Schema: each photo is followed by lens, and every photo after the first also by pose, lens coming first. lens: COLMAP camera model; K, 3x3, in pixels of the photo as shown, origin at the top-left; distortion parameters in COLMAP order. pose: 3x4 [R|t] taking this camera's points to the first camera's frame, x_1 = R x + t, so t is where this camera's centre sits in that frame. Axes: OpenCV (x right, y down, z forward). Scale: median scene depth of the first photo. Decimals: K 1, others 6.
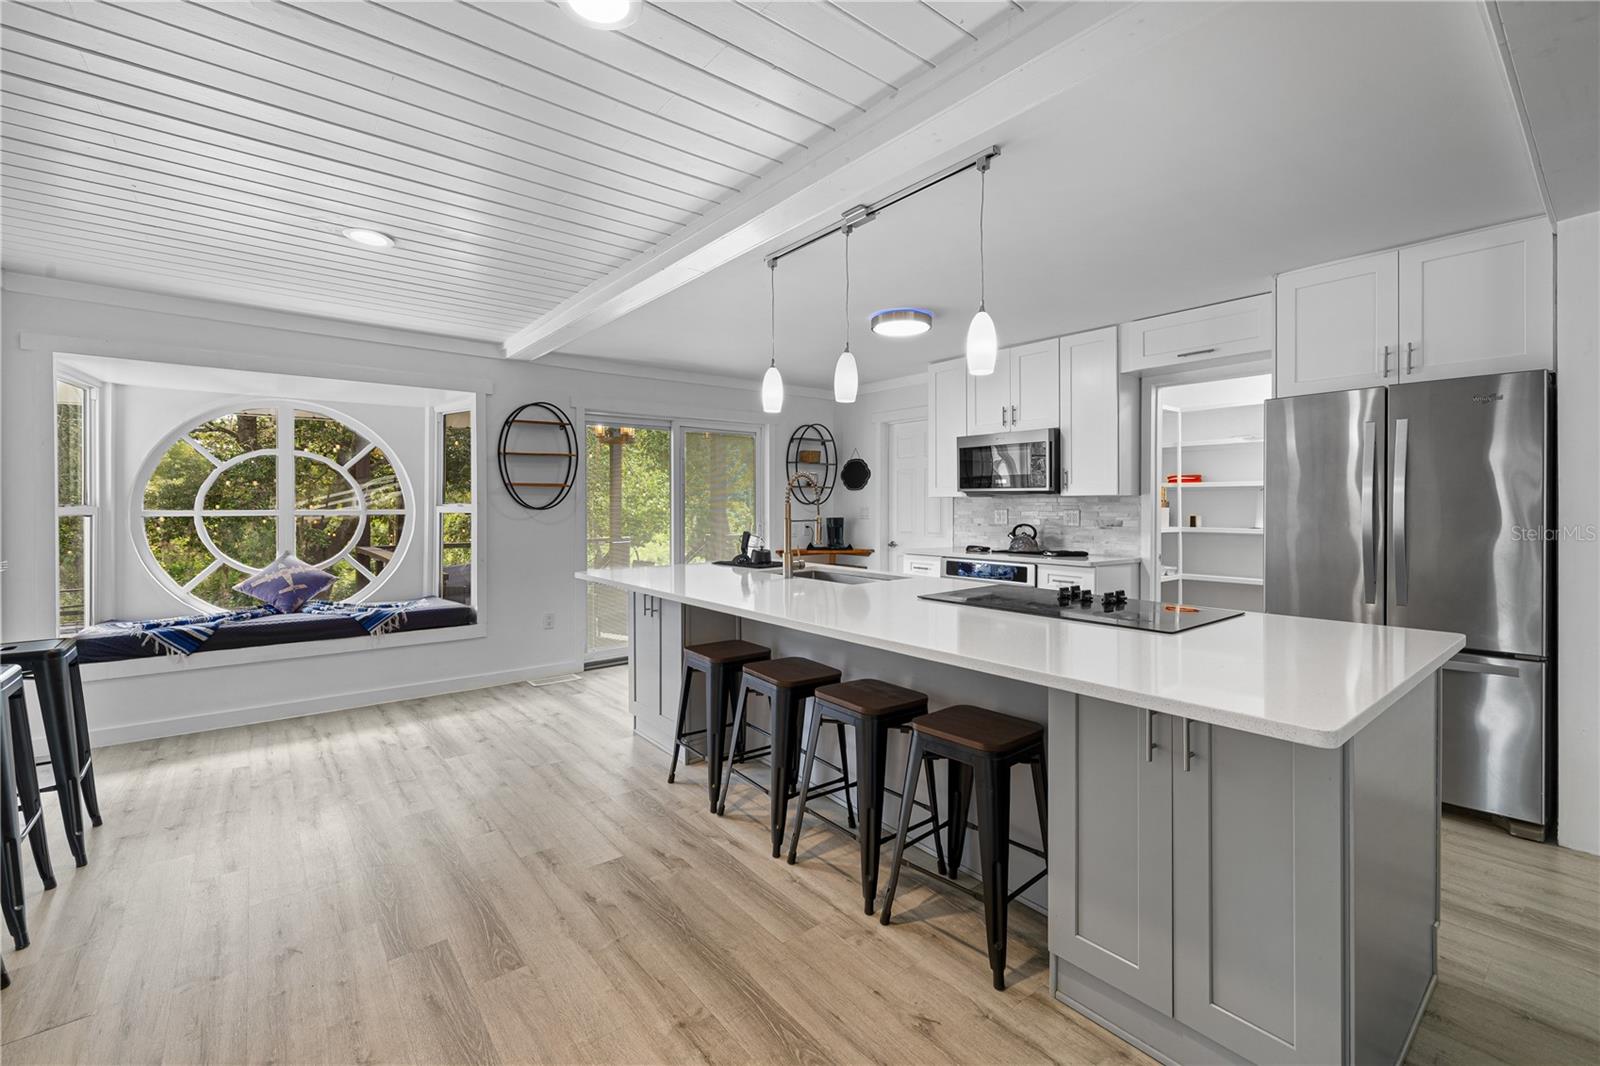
lens RADIAL K [[677.4, 0, 800.3], [0, 677.4, 531.1], [0, 0, 1]] dist [0.002326, 0.000914]
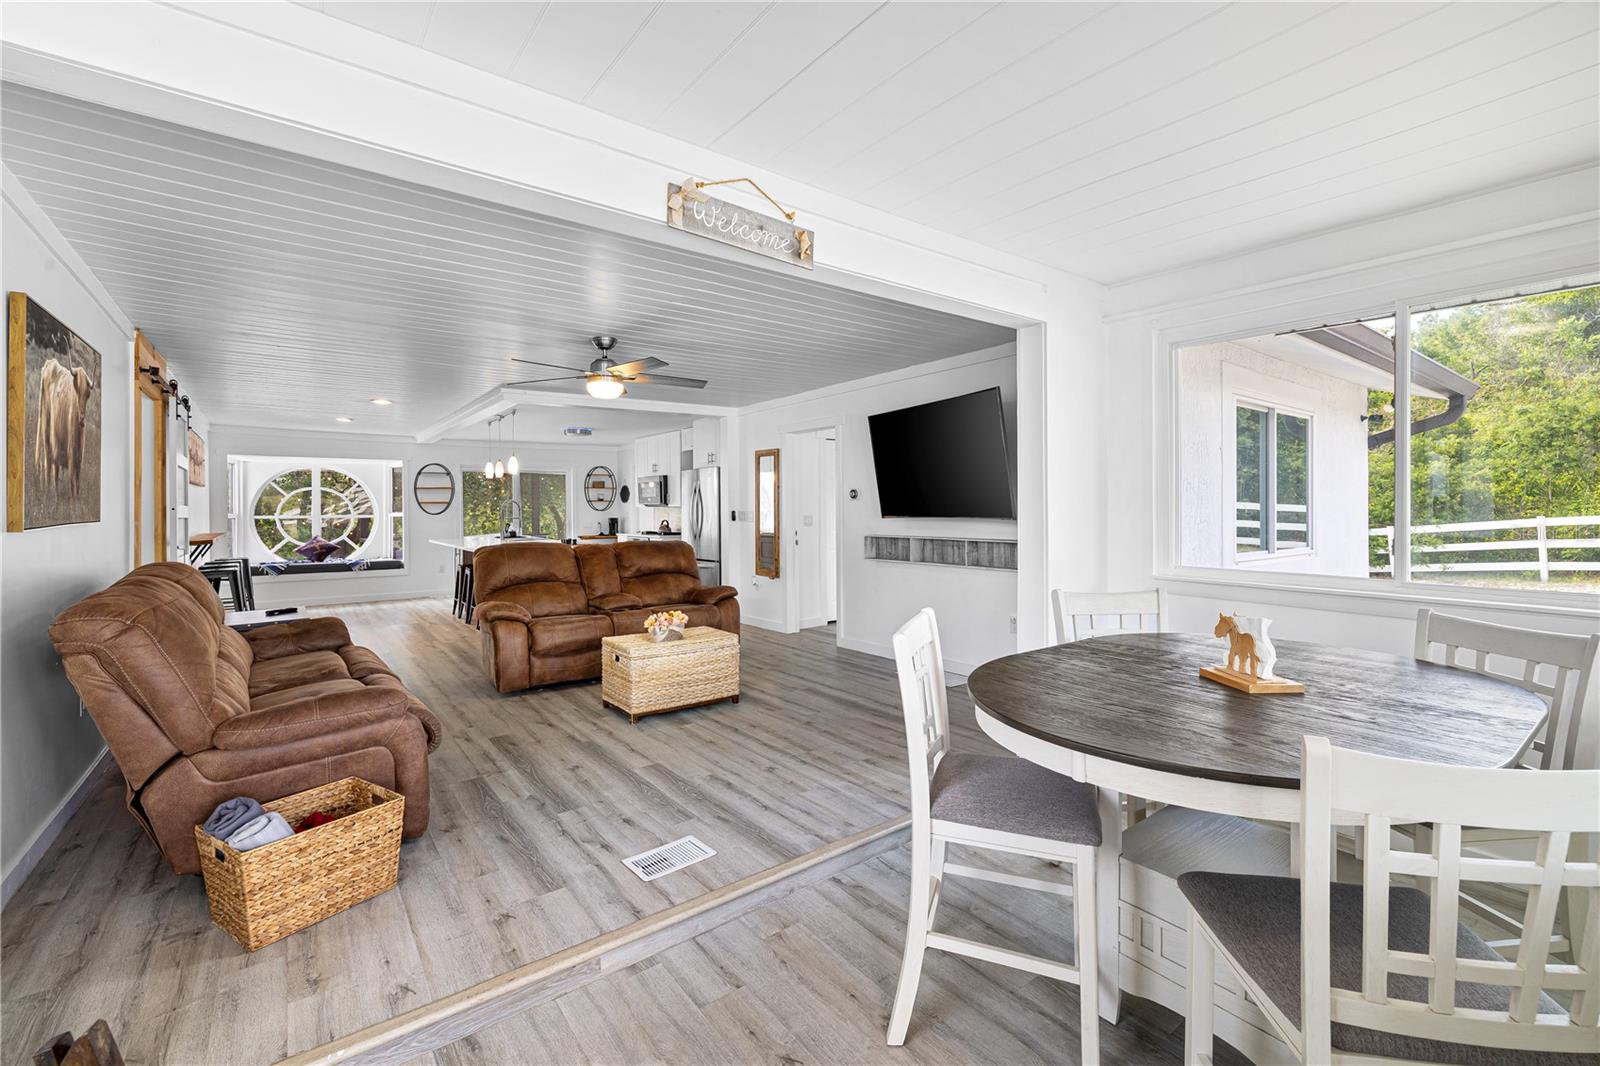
lens RADIAL K [[677.4, 0, 791.6], [0, 677.4, 523.1], [0, 0, 1]] dist [0.002326, 0.000914]
pose [[0.999600, -0.009134, -0.026771, 0.801294], [0.008577, 0.999747, -0.020816, 0.050598], [0.026954, 0.020578, 0.999425, -1.103864]]
